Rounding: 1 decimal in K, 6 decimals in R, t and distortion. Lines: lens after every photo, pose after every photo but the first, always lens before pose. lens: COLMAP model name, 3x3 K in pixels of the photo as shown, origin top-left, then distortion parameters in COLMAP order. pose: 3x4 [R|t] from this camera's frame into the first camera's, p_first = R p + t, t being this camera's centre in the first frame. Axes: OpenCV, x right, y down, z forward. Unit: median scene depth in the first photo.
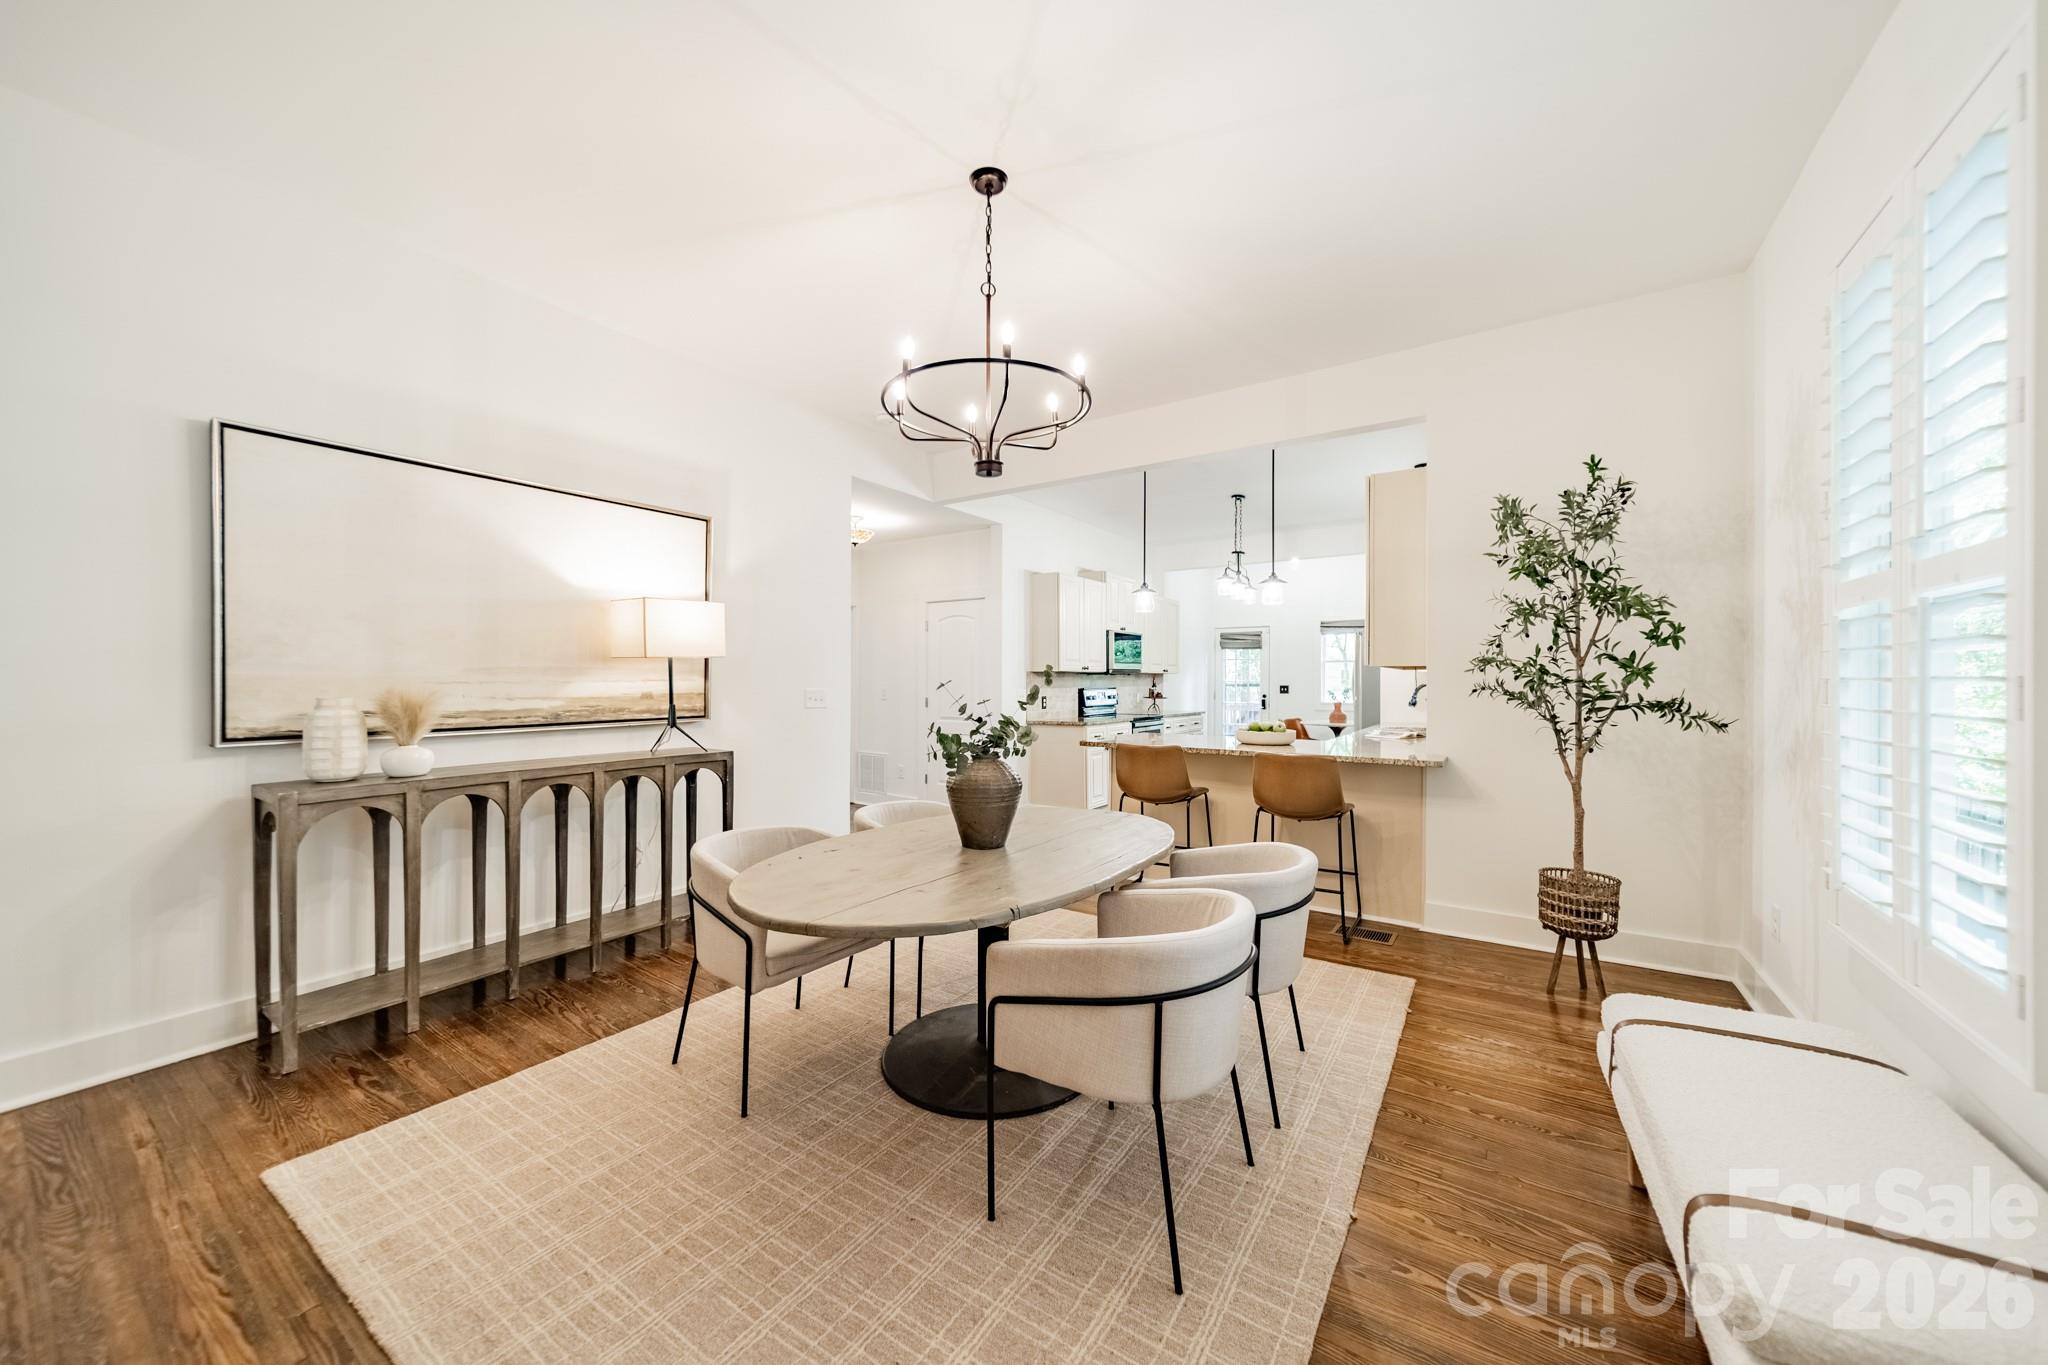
lens RADIAL K [[724.7, 0, 1035.5], [0, 724.7, 681.6], [0, 0, 1]] dist [0.006450, -0.000068]
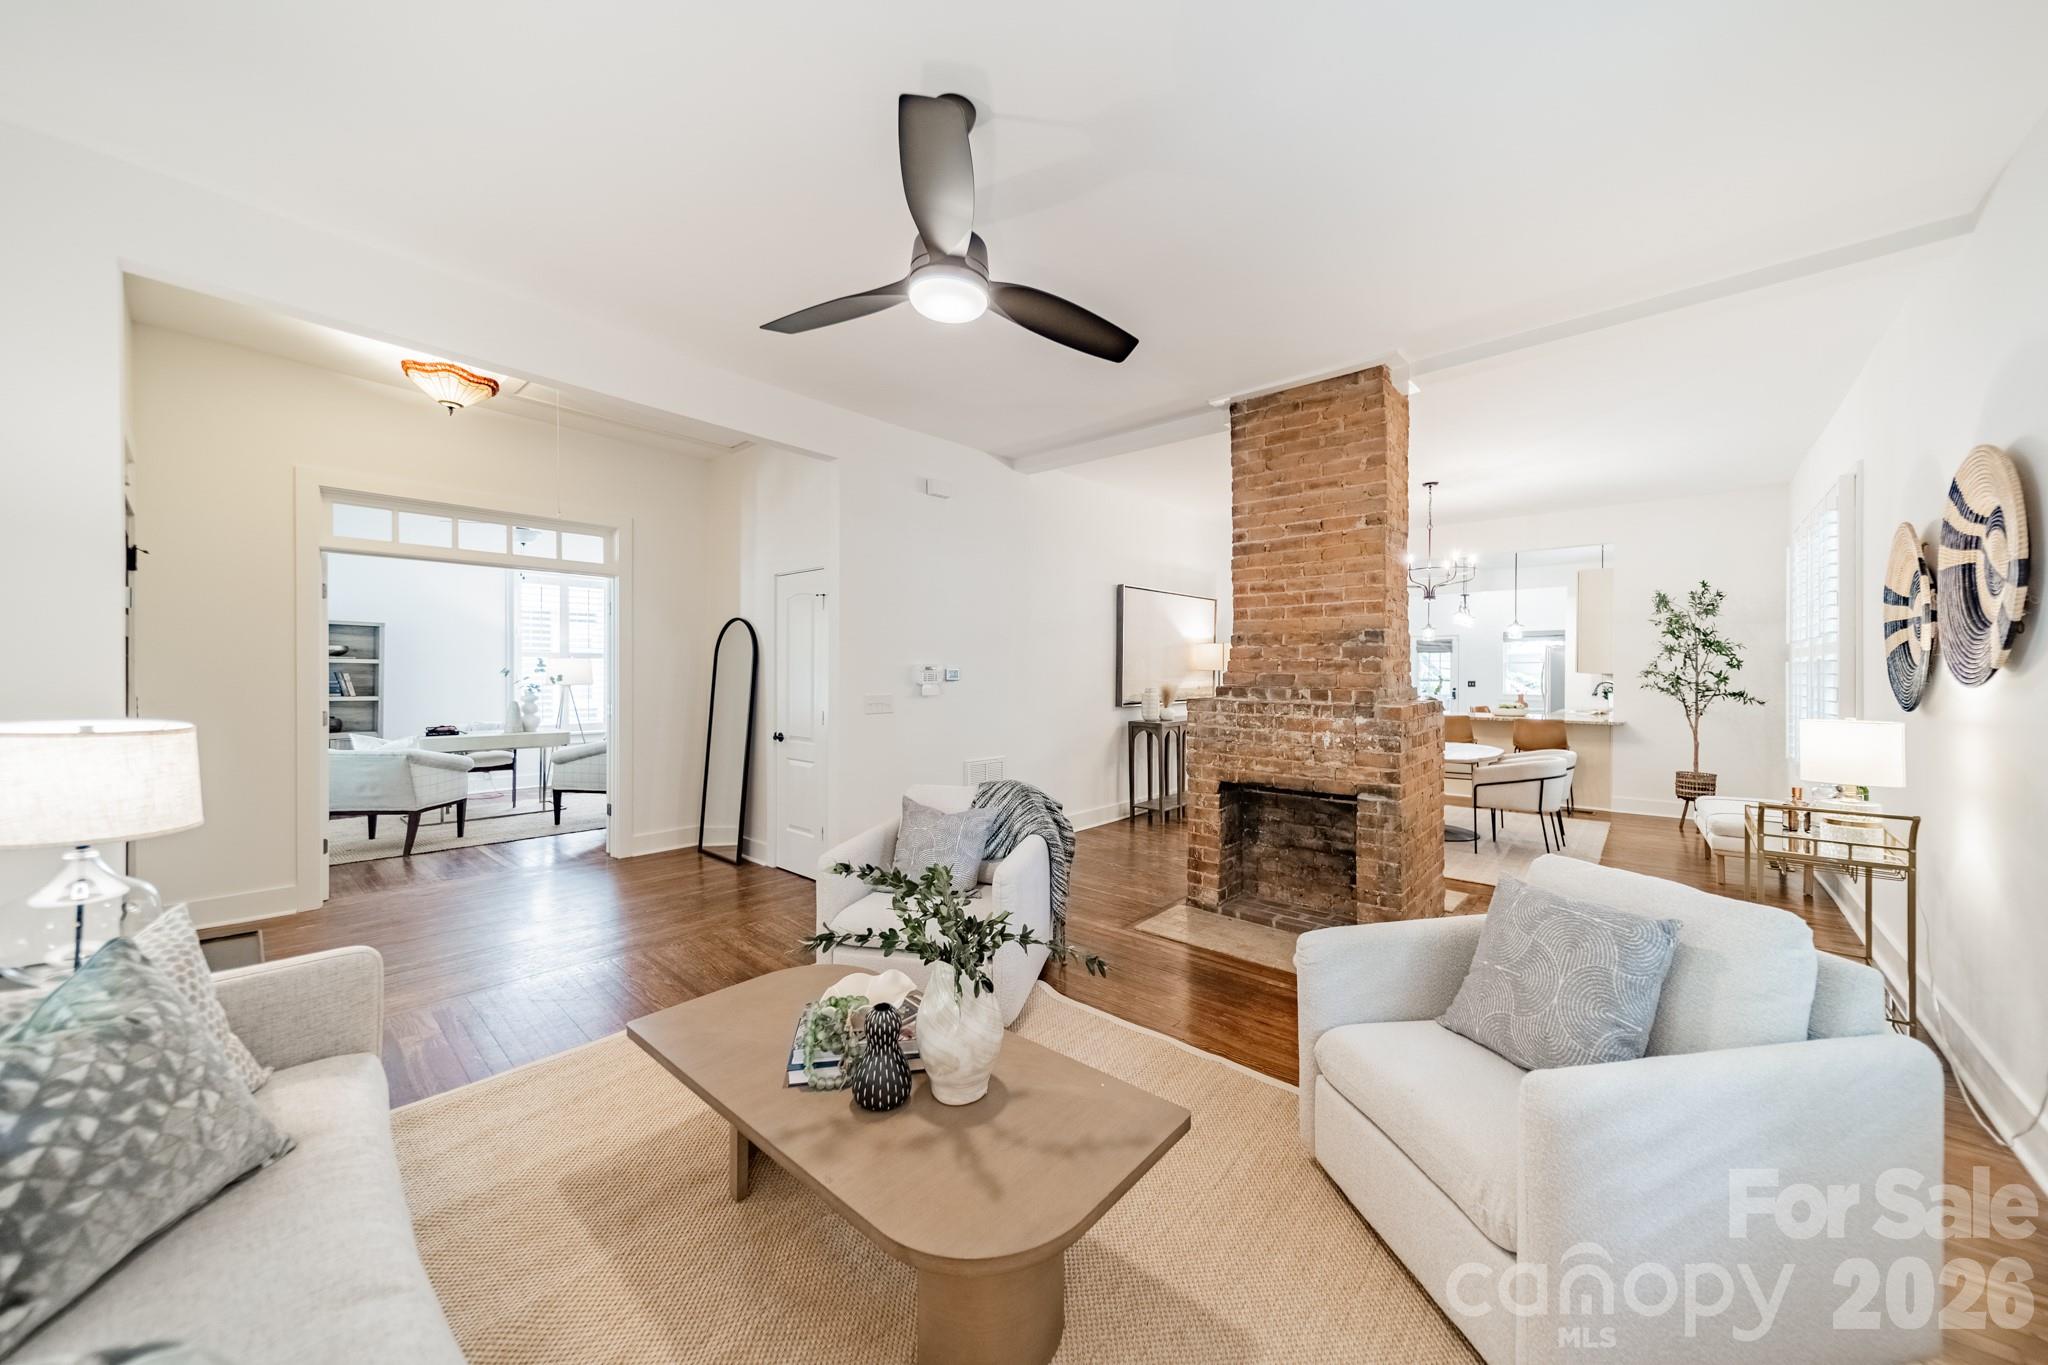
lens RADIAL K [[724.7, 0, 1035.5], [0, 724.7, 678.0], [0, 0, 1]] dist [0.006450, -0.000068]
pose [[0.990734, 0.002370, -0.135795, -0.886289], [-0.001447, 0.999975, 0.006898, -0.026839], [0.135808, -0.006638, 0.990713, -1.381937]]
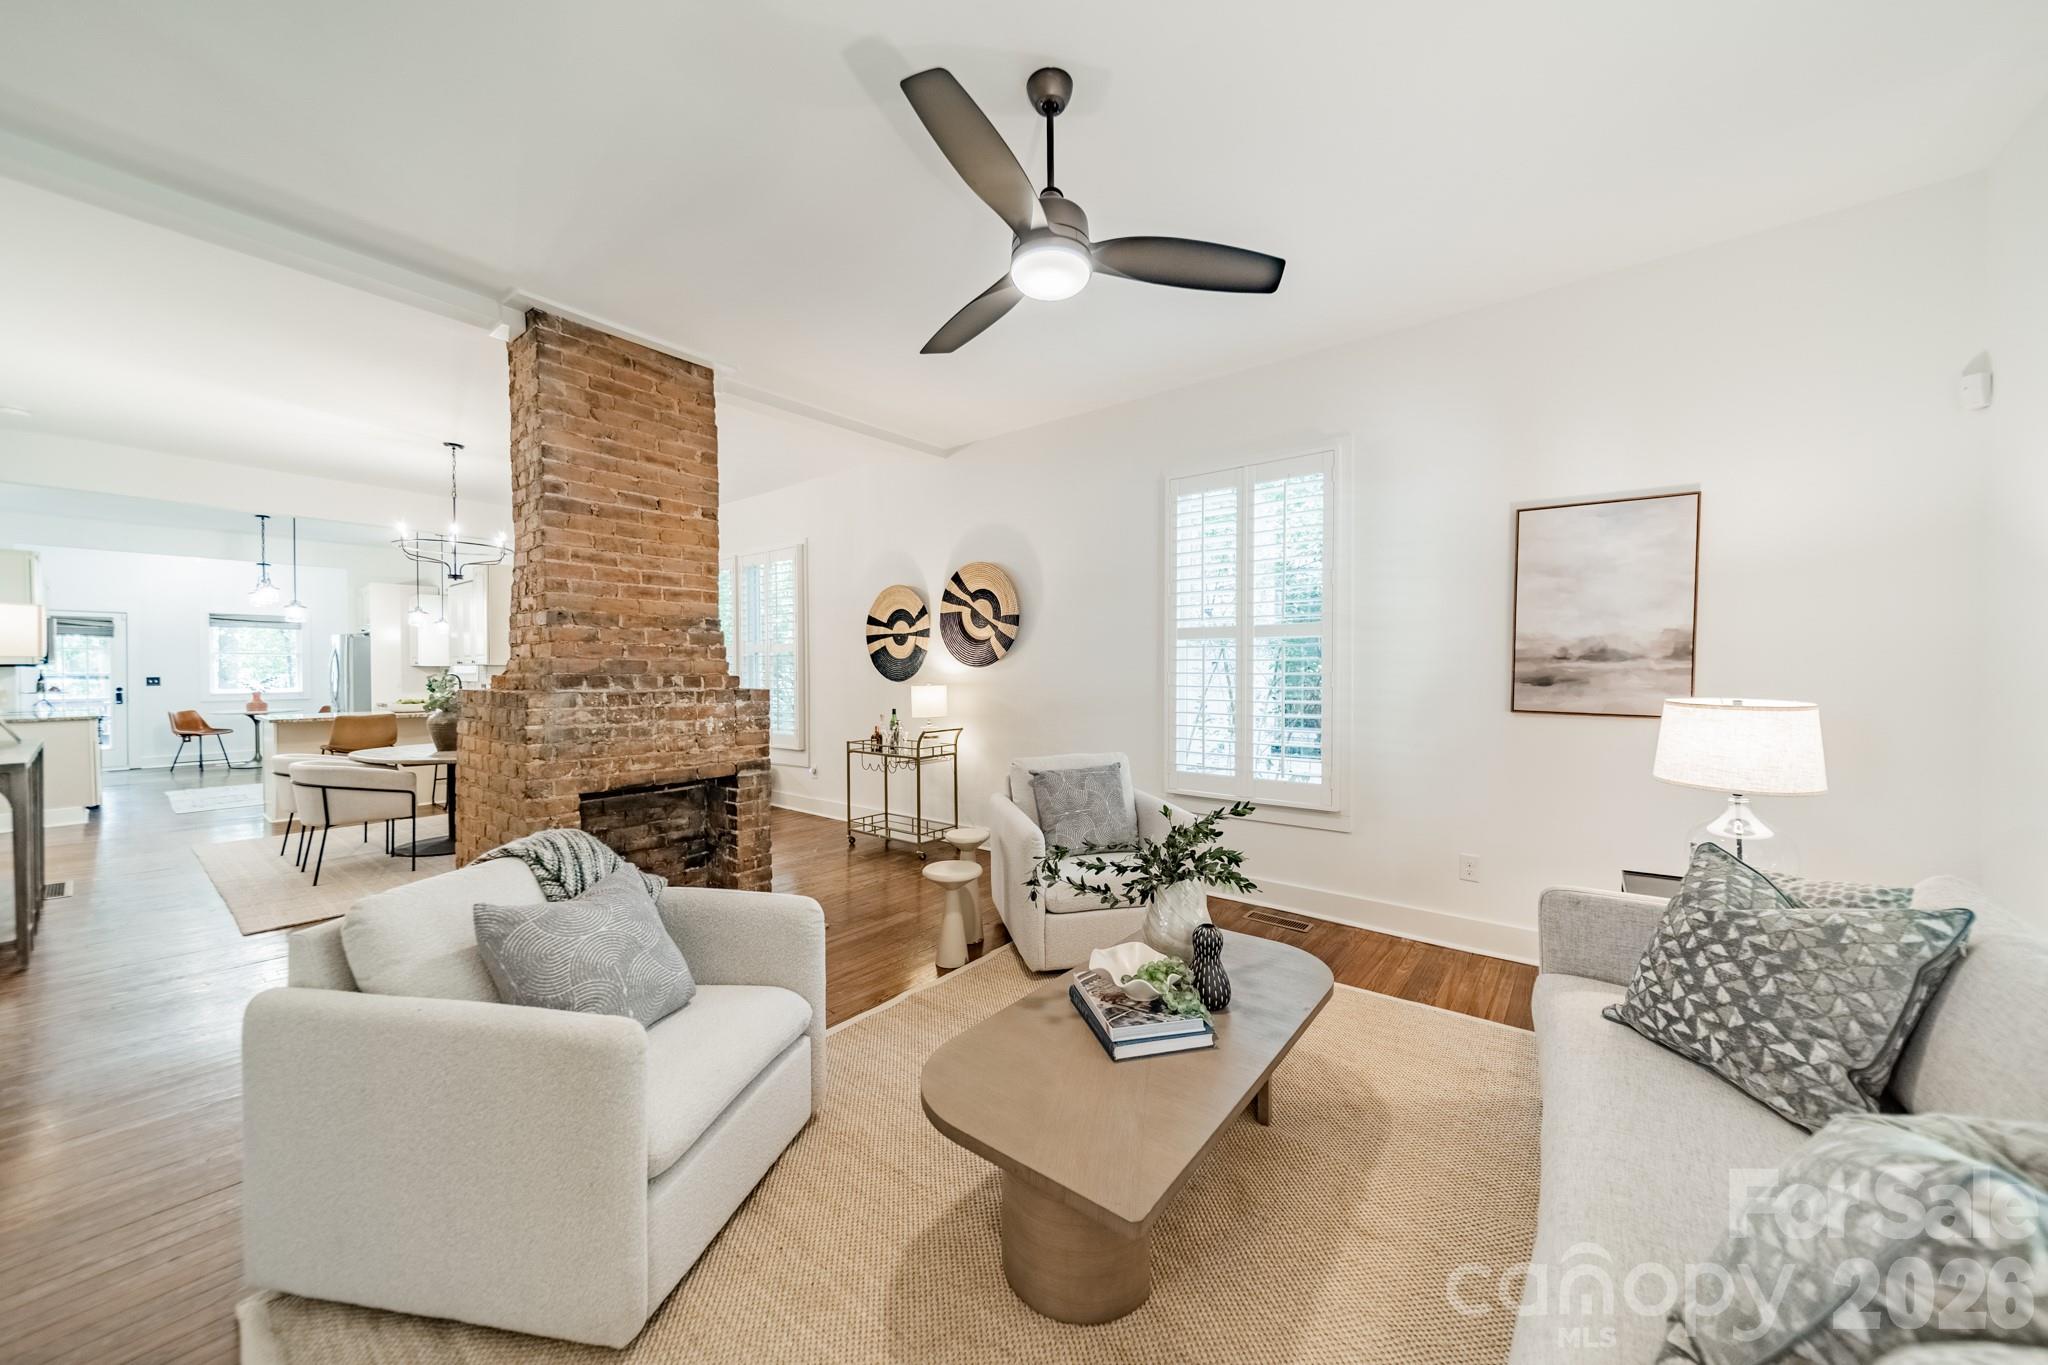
lens RADIAL K [[724.7, 0, 1026.8], [0, 724.7, 676.5], [0, 0, 1]] dist [0.006450, -0.000068]
pose [[0.091829, -0.010344, 0.995721, -1.726763], [0.002301, 0.999946, 0.010175, -0.009731], [-0.995772, 0.001356, 0.091848, -0.762040]]
